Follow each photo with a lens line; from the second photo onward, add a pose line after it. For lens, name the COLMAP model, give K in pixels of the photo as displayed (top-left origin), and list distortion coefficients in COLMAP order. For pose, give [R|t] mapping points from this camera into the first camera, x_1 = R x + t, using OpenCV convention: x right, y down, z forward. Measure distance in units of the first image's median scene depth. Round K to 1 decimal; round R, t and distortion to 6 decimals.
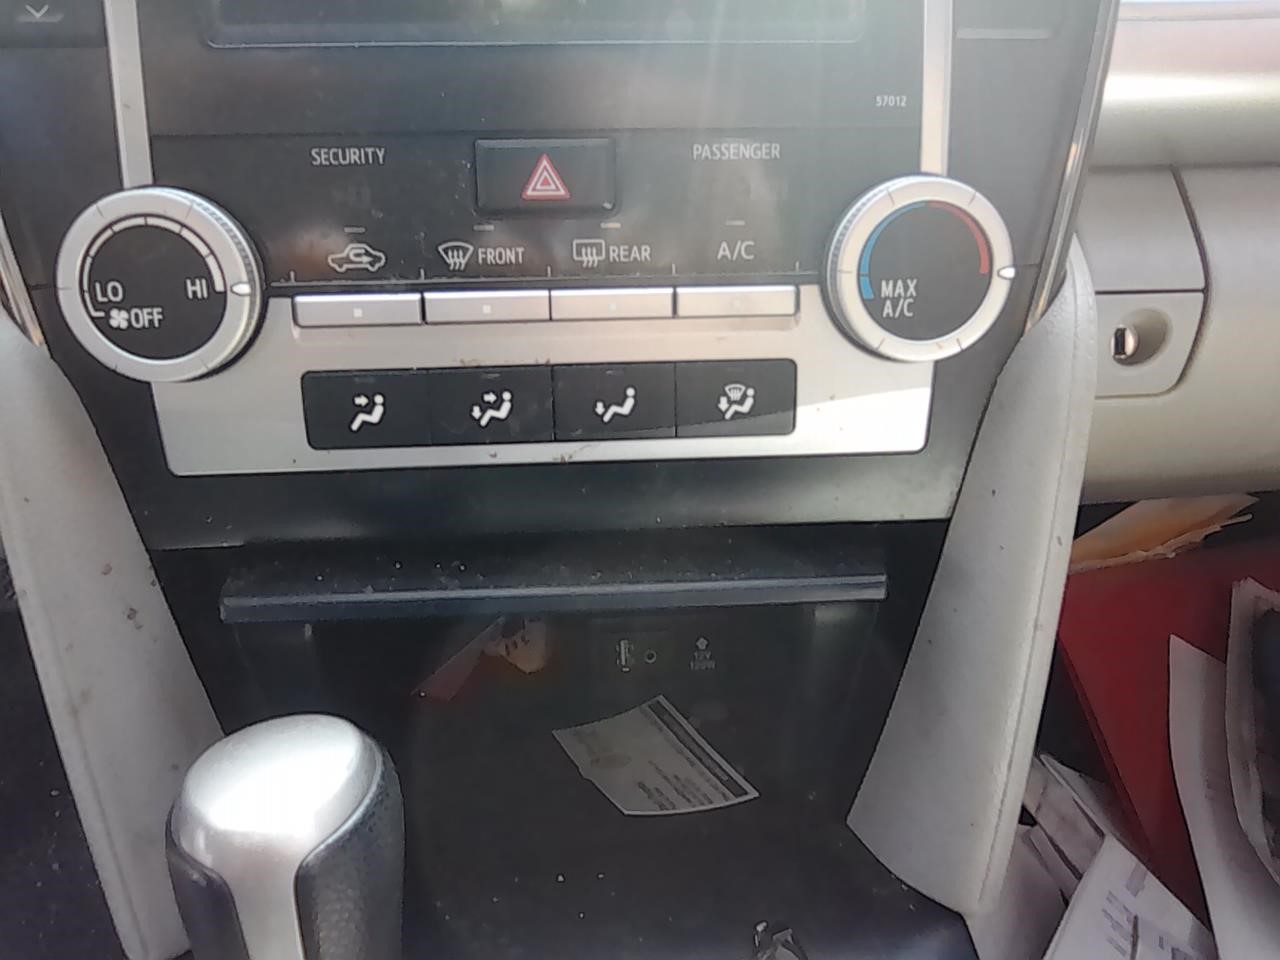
lens RADIAL K [[997.3, 0, 635.0], [0, 997.3, 473.5], [0, 0, 1]] dist [0.007179, -0.059463]
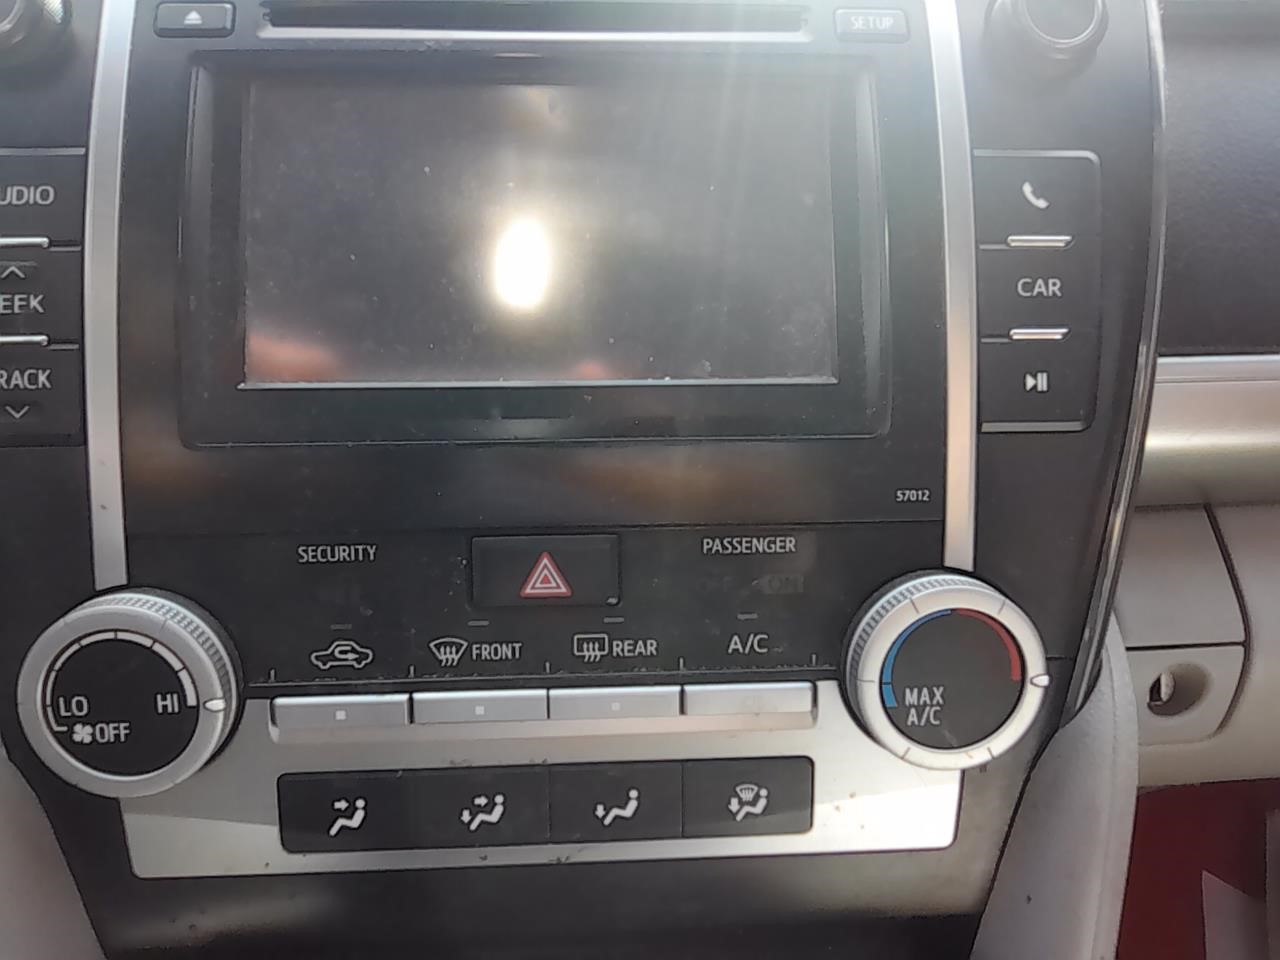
lens RADIAL K [[997.3, 0, 635.0], [0, 997.3, 473.5], [0, 0, 1]] dist [0.007179, -0.059463]
pose [[0.999899, 0.012293, -0.007193, -0.000133], [-0.012998, 0.994068, -0.107981, -0.286192], [0.005822, 0.108063, 0.994127, 0.054052]]
